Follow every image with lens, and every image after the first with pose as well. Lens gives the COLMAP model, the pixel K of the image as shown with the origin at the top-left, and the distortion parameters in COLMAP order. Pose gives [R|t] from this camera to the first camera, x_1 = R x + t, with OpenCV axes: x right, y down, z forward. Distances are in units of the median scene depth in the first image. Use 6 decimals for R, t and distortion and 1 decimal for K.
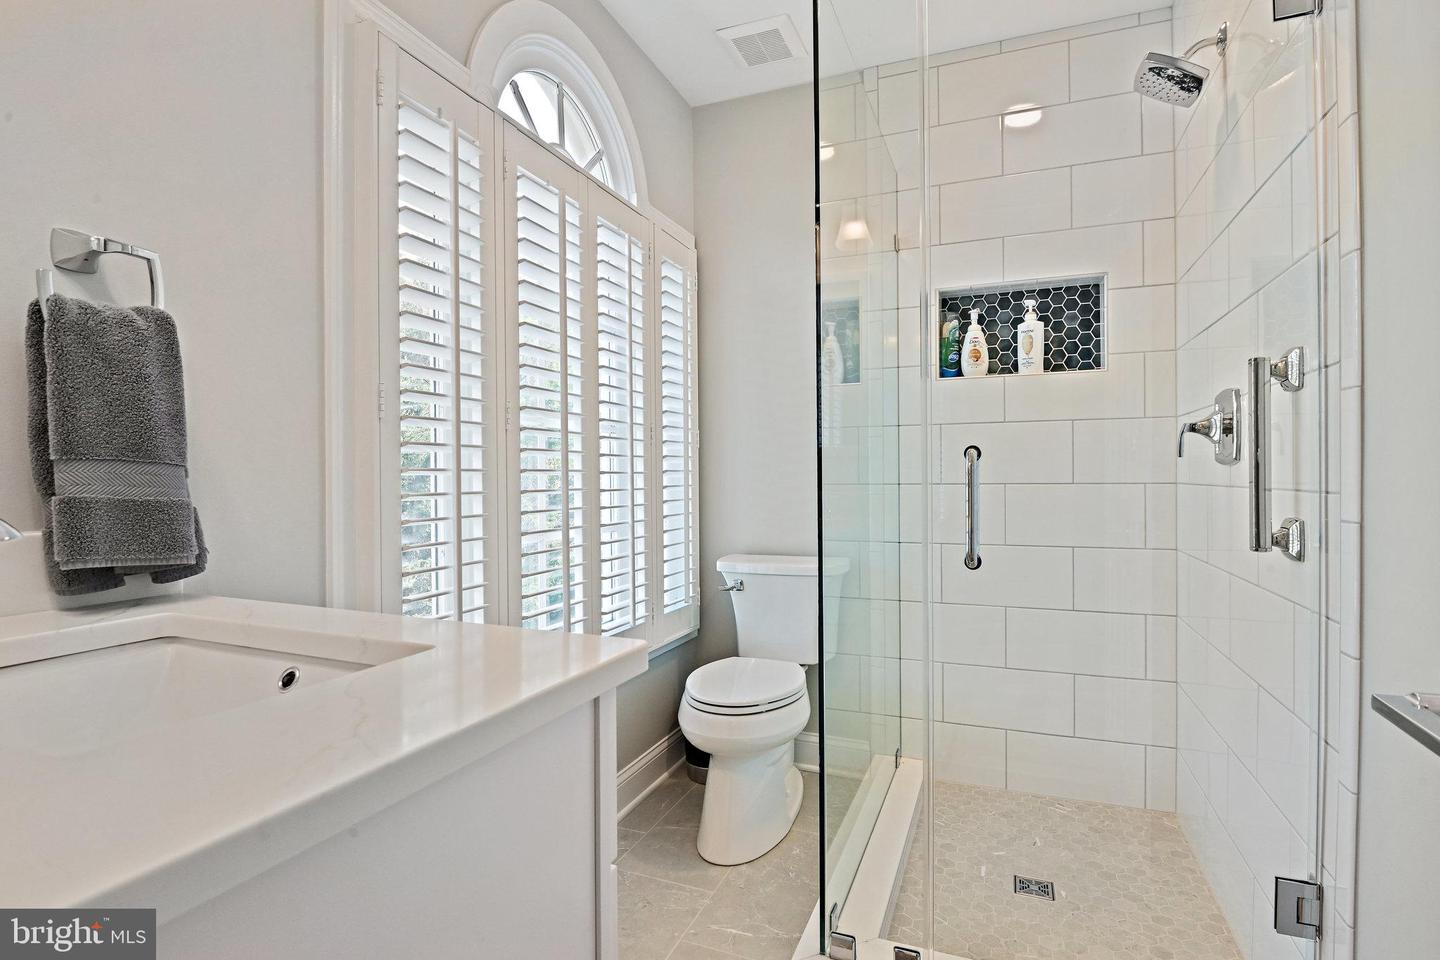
lens RADIAL K [[711.8, 0, 730.4], [0, 711.8, 476.9], [0, 0, 1]] dist [-0.015173, -0.002061]
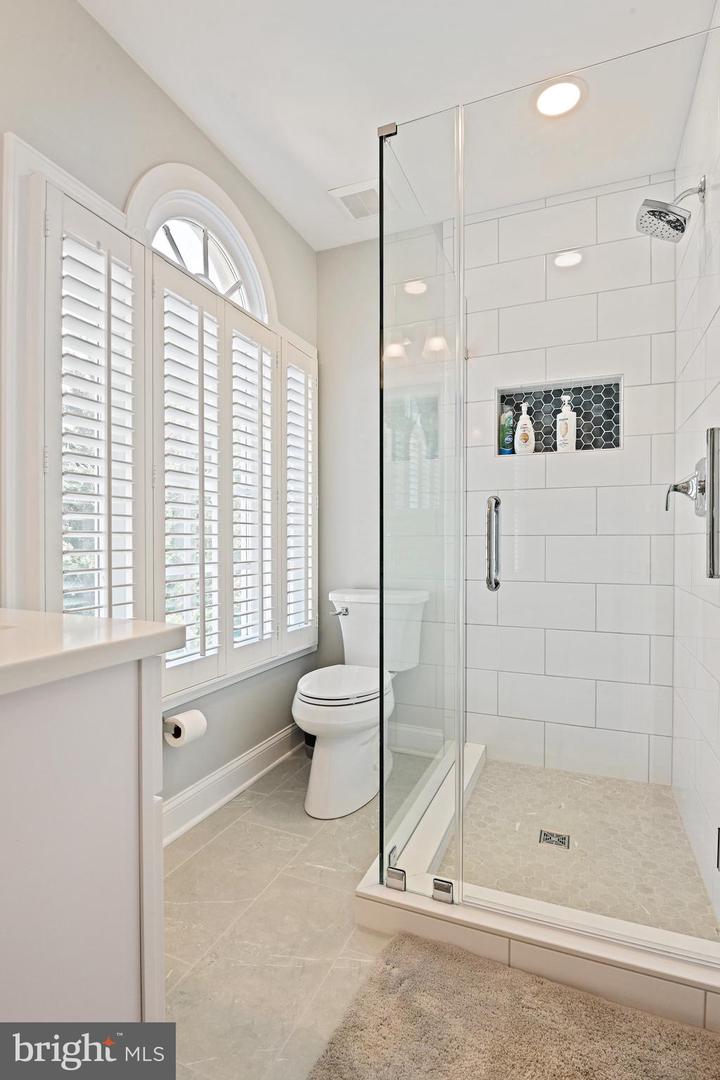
lens RADIAL K [[533.8, 0, 359.8], [0, 533.8, 541.8], [0, 0, 1]] dist [-0.015173, -0.002061]
pose [[0.999846, 0.007367, -0.015902, 0.065117], [-0.007306, 0.999966, 0.003917, 0.022553], [0.015930, -0.003800, 0.999866, 0.008698]]
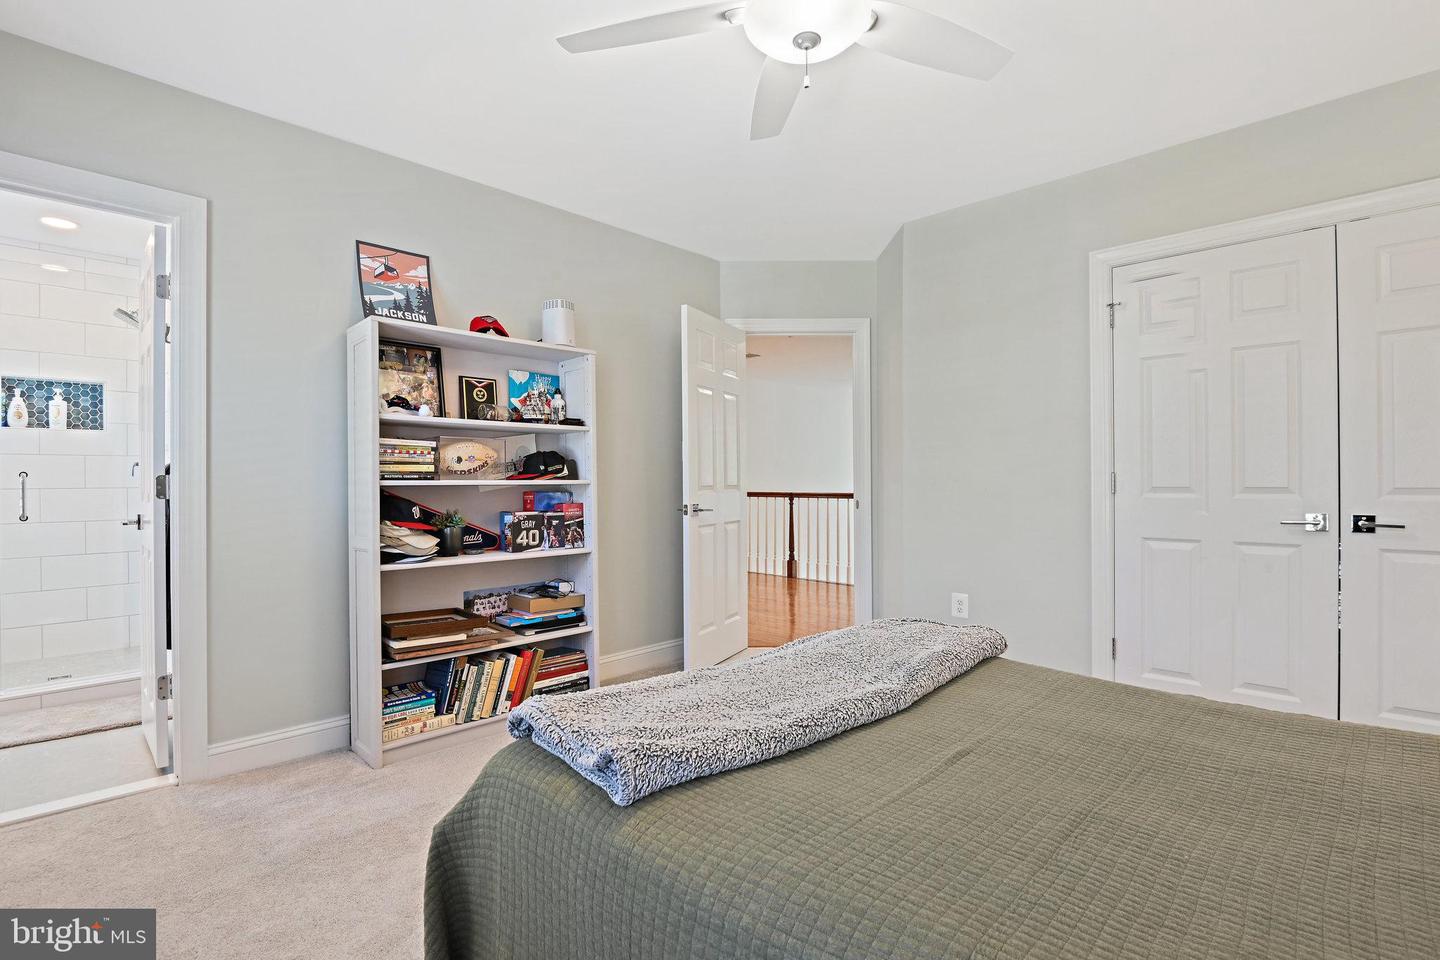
lens RADIAL K [[691.7, 0, 708.9], [0, 691.7, 481.8], [0, 0, 1]] dist [-0.022170, -0.001056]
pose [[0.410947, 0.002190, 0.911656, -0.522486], [0.003219, 0.999987, -0.003853, 0.000802], [-0.911653, 0.004519, 0.410935, -1.366078]]
